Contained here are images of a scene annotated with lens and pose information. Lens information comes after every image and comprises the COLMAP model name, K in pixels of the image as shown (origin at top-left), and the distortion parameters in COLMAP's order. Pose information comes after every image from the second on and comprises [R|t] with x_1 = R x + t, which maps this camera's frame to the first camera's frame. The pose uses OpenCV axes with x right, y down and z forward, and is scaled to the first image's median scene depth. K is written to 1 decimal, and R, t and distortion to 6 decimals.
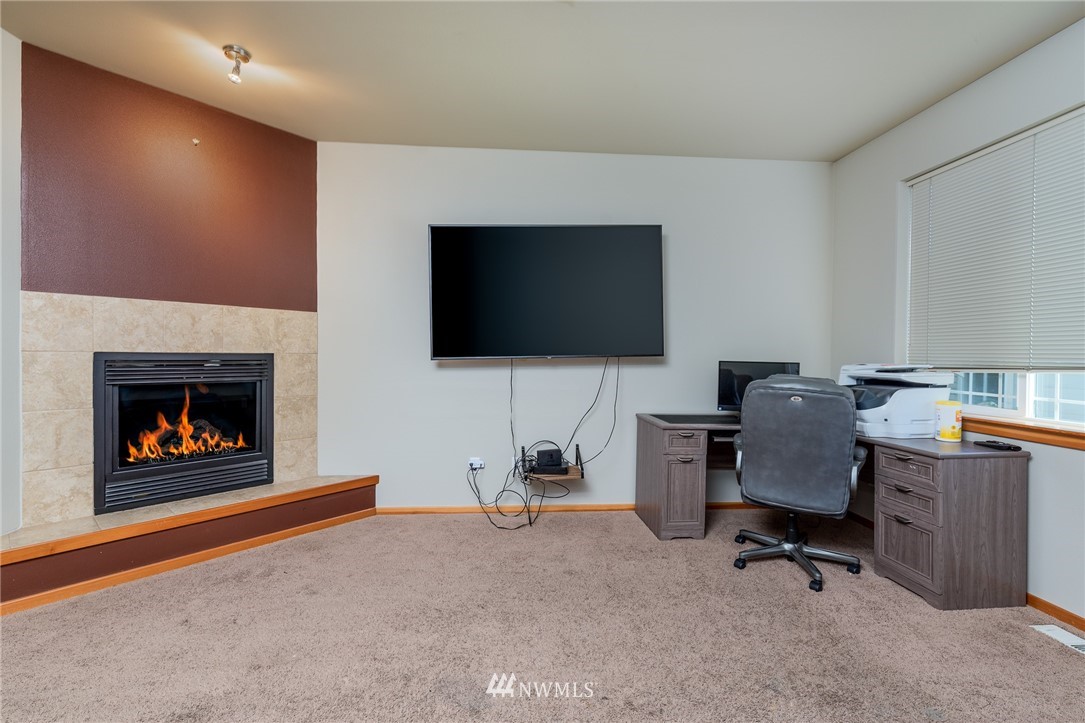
lens RADIAL K [[462.2, 0, 546.5], [0, 462.2, 358.6], [0, 0, 1]] dist [0.013870, 0.000087]
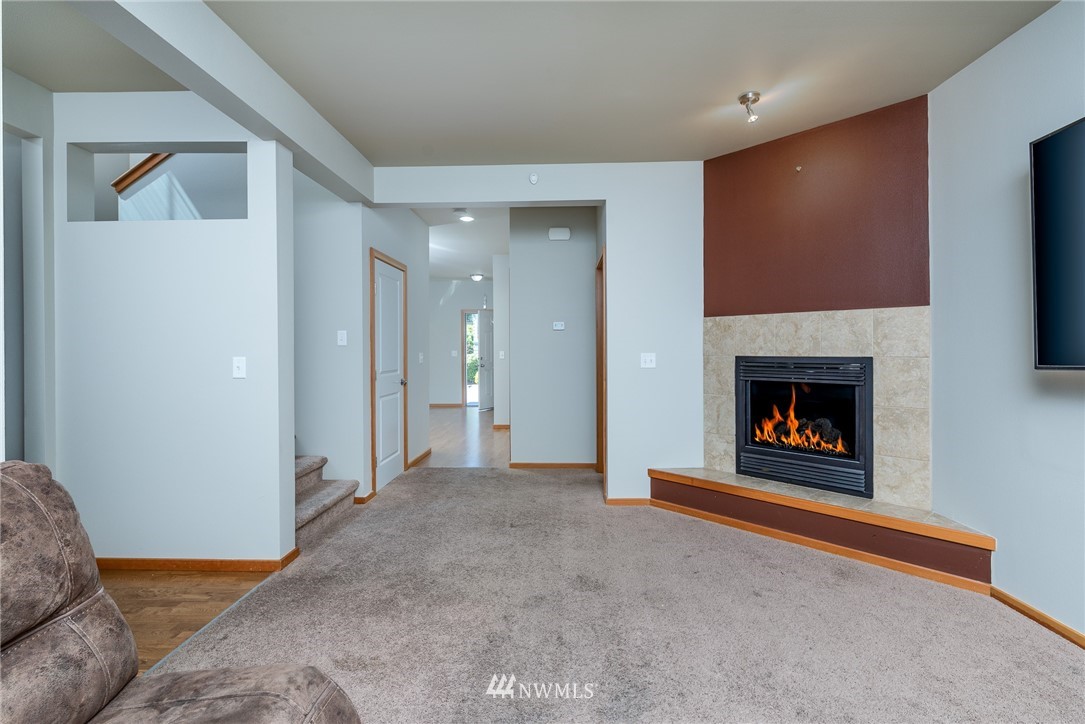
lens RADIAL K [[506.9, 0, 544.9], [0, 506.9, 353.1], [0, 0, 1]] dist [0.003897, 0.000554]
pose [[-0.087178, -0.003409, -0.996187, 0.513316], [-0.008953, 0.999956, -0.002638, -0.011732], [0.996153, 0.008689, -0.087204, 0.495687]]
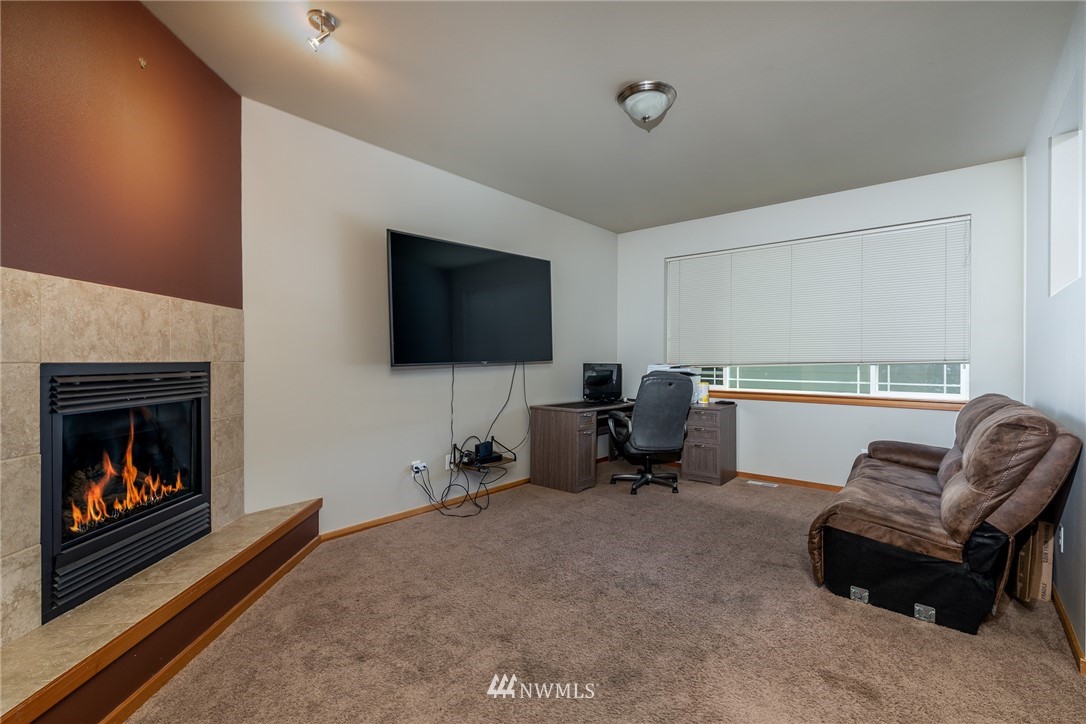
lens RADIAL K [[462.6, 0, 547.0], [0, 462.6, 359.1], [0, 0, 1]] dist [0.013870, 0.000087]
pose [[0.718412, -0.008843, 0.695562, -0.801842], [0.012908, 0.999917, -0.000619, -0.009137], [-0.695498, 0.009423, 0.718466, 0.069460]]
